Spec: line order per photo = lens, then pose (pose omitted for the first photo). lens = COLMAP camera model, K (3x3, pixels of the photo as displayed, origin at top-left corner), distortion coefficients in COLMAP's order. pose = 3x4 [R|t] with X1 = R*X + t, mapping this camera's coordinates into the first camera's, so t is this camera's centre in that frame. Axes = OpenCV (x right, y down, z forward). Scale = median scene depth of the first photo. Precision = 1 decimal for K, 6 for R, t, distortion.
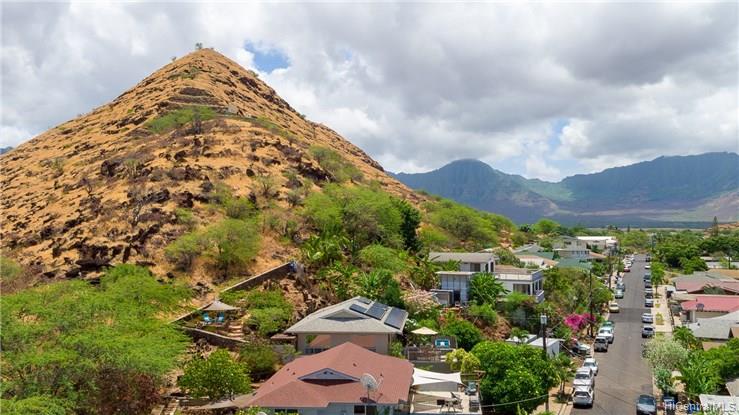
lens RADIAL K [[675.7, 0, 368.5], [0, 675.7, 207.3], [0, 0, 1]] dist [0.040889, 0.001320]
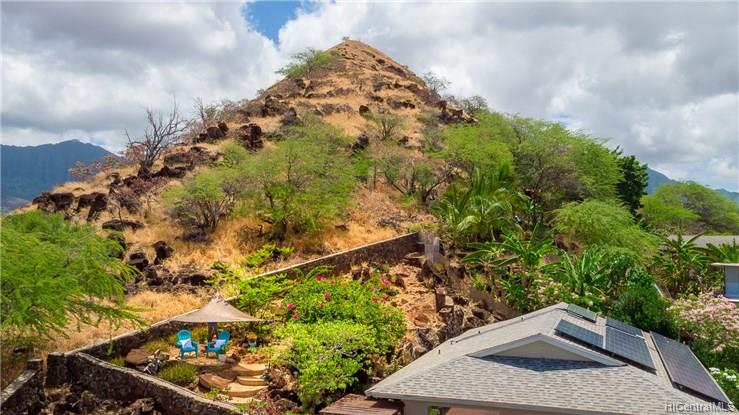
lens RADIAL K [[675.7, 0, 370.5], [0, 675.7, 208.9], [0, 0, 1]] dist [0.040889, 0.001320]
pose [[0.974751, 0.001693, -0.223288, -0.034439], [-0.005975, 0.999811, -0.018503, 0.074354], [0.223215, 0.019370, 0.974577, 0.509609]]
